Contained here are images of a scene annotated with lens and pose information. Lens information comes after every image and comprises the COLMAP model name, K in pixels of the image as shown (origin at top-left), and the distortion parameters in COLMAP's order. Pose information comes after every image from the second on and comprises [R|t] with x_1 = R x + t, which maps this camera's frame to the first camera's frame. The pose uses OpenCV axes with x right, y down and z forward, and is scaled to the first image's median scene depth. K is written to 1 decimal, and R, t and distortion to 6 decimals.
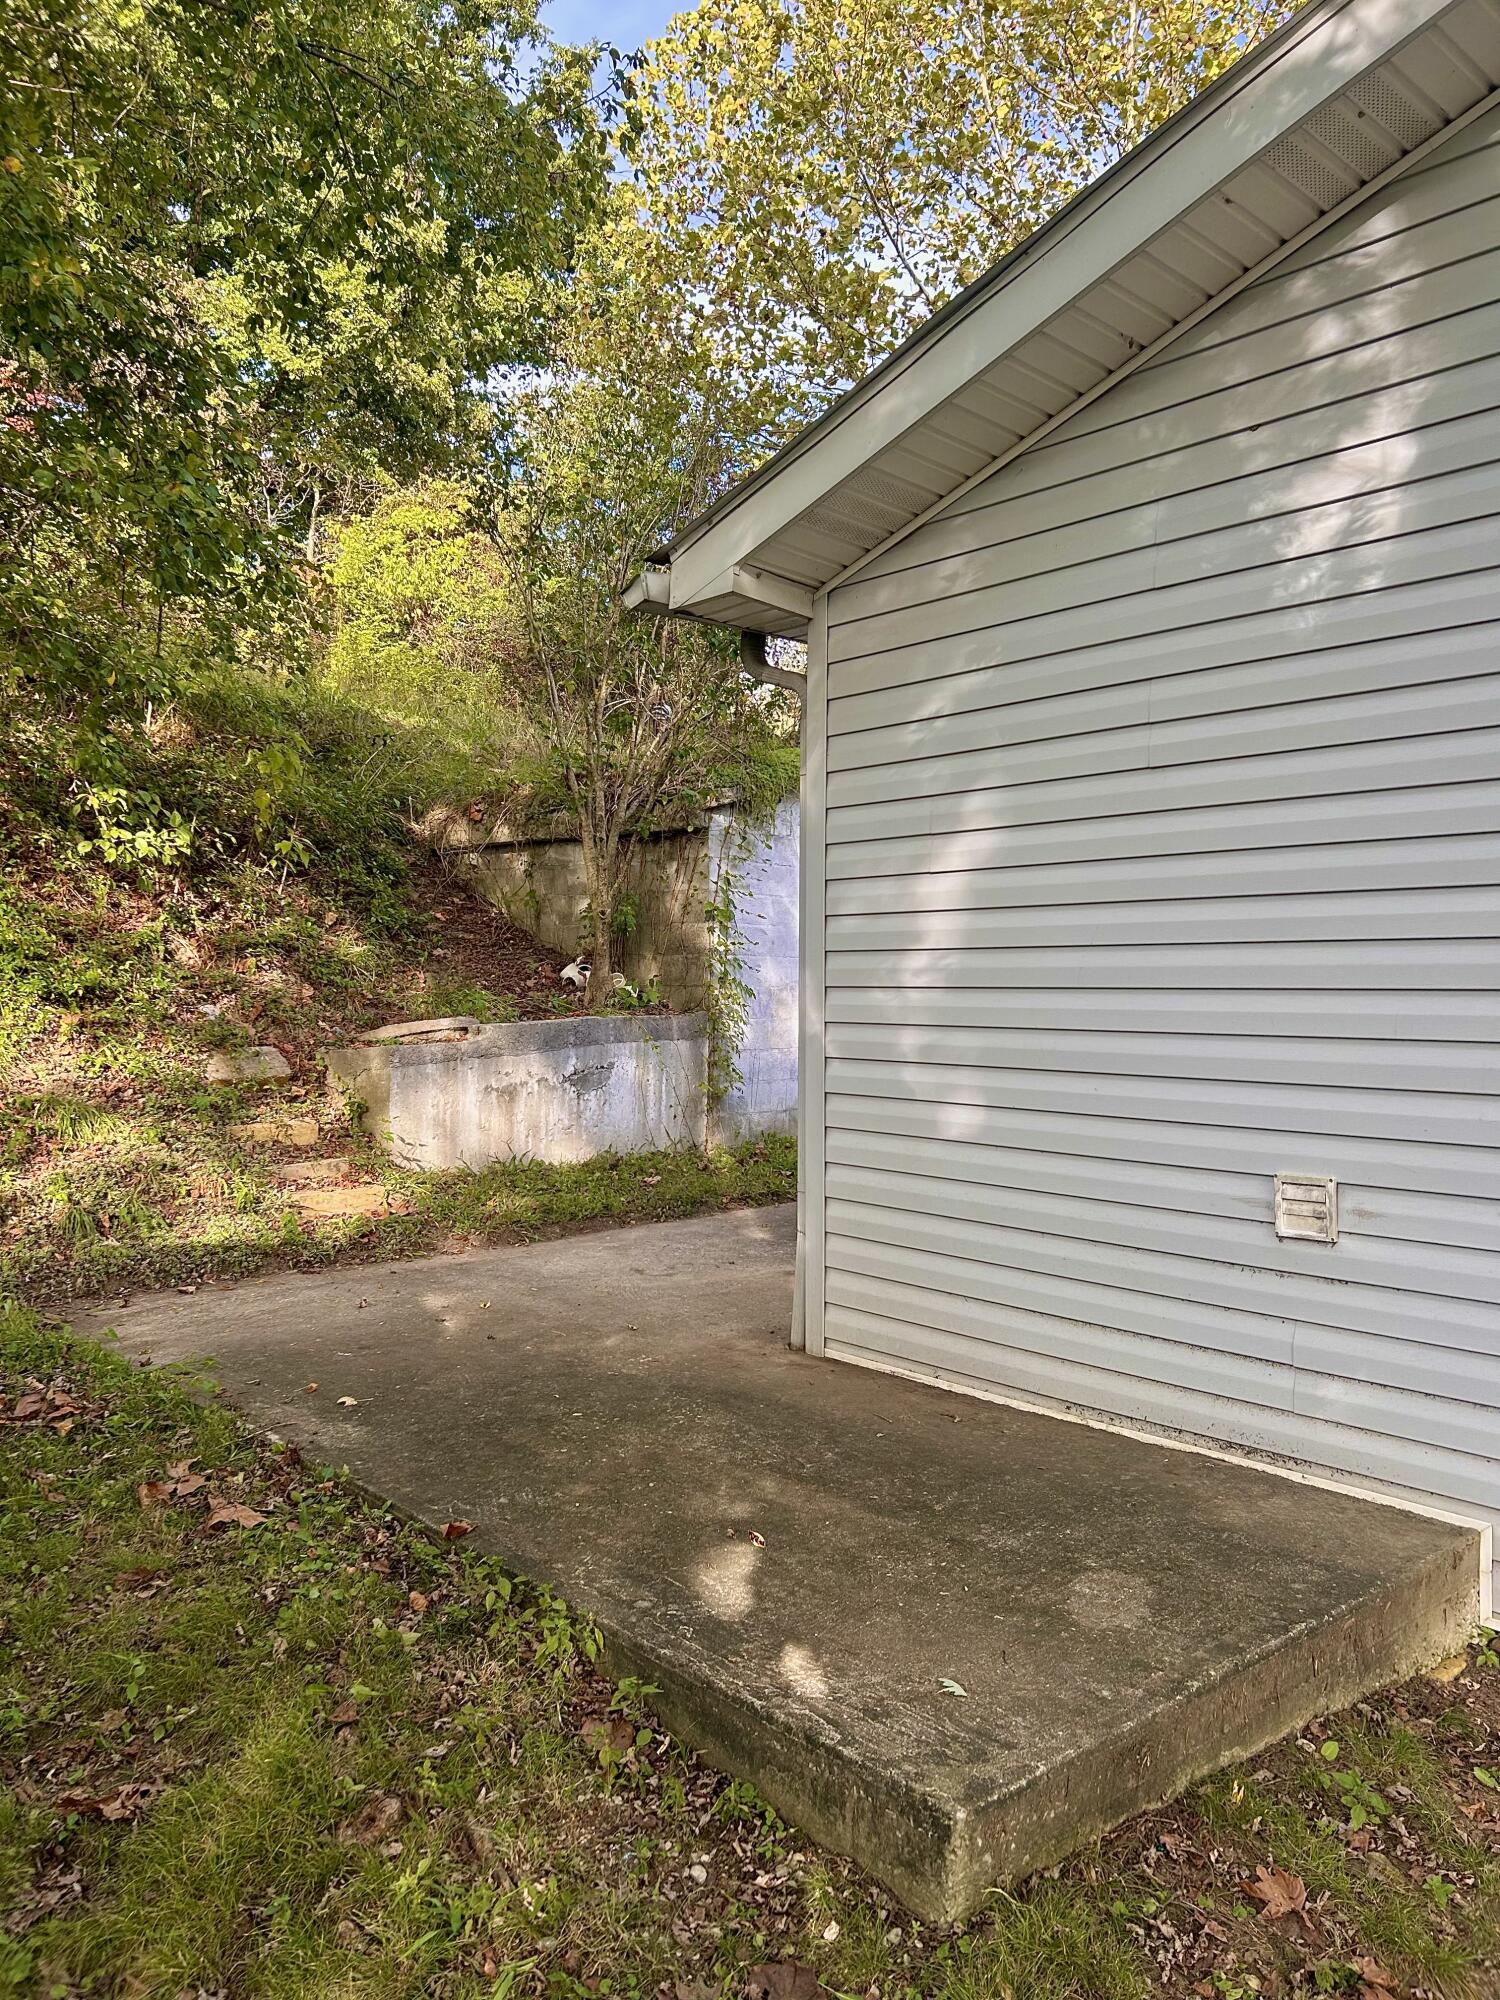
lens RADIAL K [[1515.5, 0, 746.7], [0, 1515.5, 1018.7], [0, 0, 1]] dist [0.037189, -0.057529]
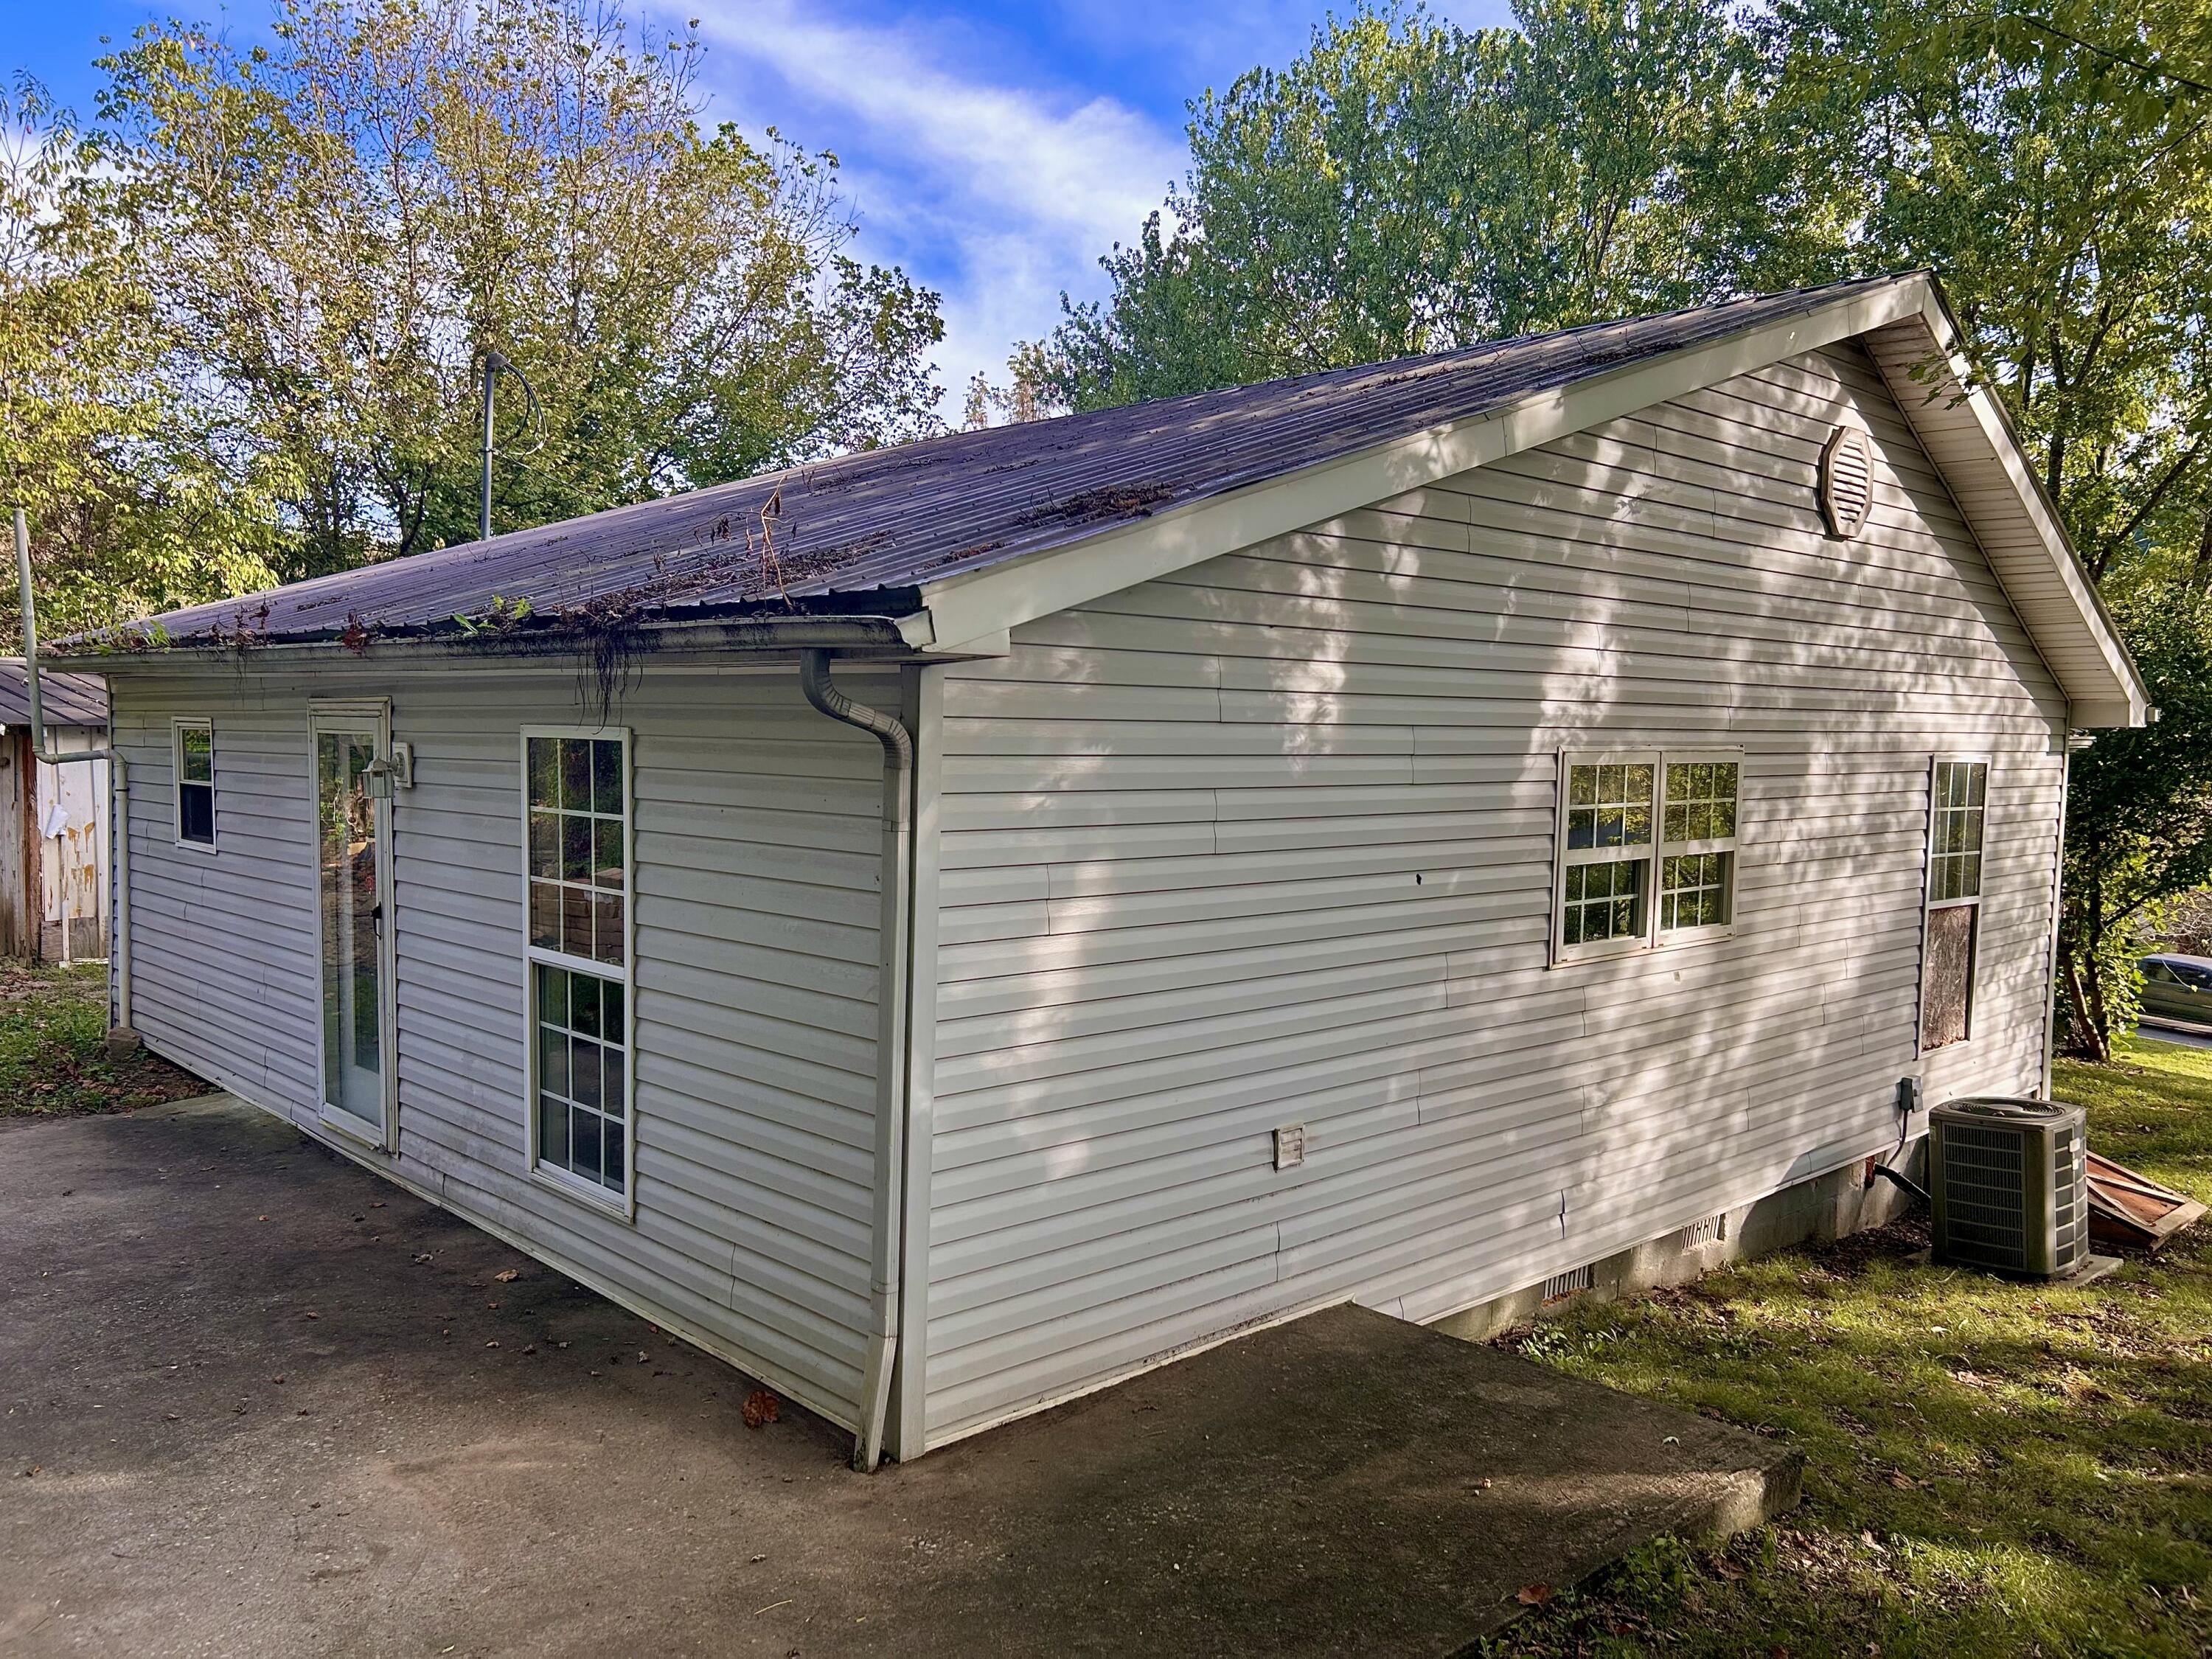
lens RADIAL K [[1676.2, 0, 1100.4], [0, 1676.2, 834.3], [0, 0, 1]] dist [0.037189, -0.057529]
pose [[-0.028885, -0.065327, 0.997446, -1.272517], [0.006108, 0.997832, 0.065529, -0.296564], [-0.999564, 0.007985, -0.028423, 1.215715]]
